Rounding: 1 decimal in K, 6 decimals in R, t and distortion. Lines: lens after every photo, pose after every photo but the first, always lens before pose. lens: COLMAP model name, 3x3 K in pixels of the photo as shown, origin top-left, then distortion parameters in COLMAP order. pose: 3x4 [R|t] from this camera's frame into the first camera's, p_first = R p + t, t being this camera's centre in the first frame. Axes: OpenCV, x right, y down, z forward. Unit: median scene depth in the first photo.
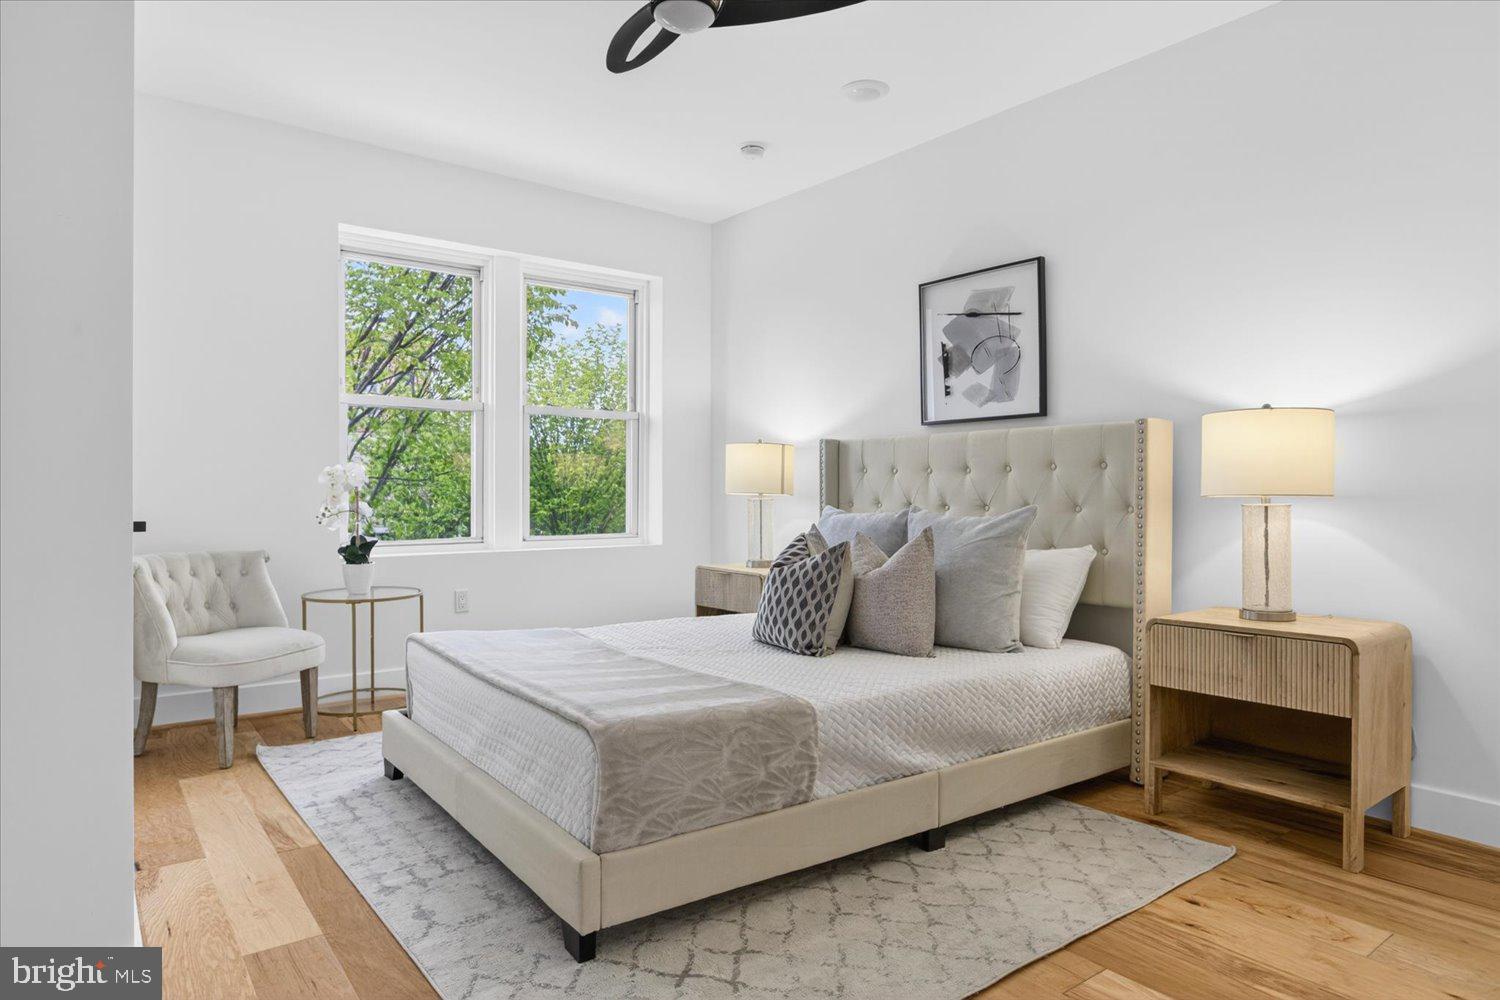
lens RADIAL K [[887.6, 0, 701.9], [0, 887.6, 504.1], [0, 0, 1]] dist [0.002934, 0.001137]
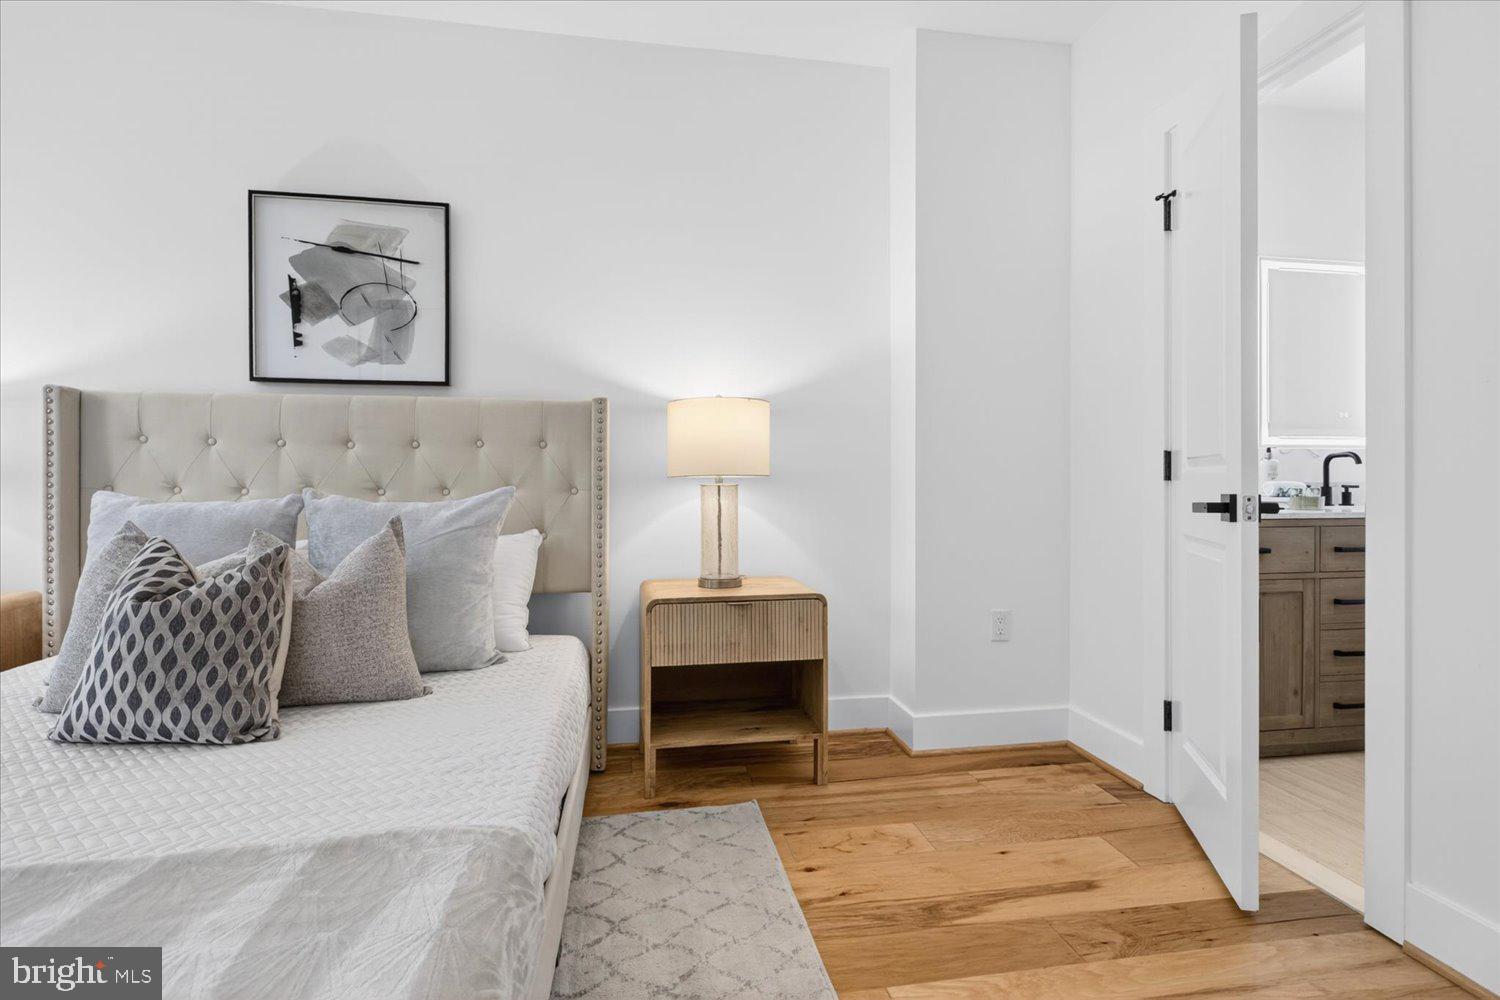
lens RADIAL K [[761.9, 0, 755.1], [0, 761.9, 477.7], [0, 0, 1]] dist [-0.005551, -0.000330]
pose [[0.428850, 0.006483, 0.903352, -0.187189], [0.007433, 0.999915, -0.010705, 0.001890], [-0.903345, 0.011305, 0.428765, 0.462171]]
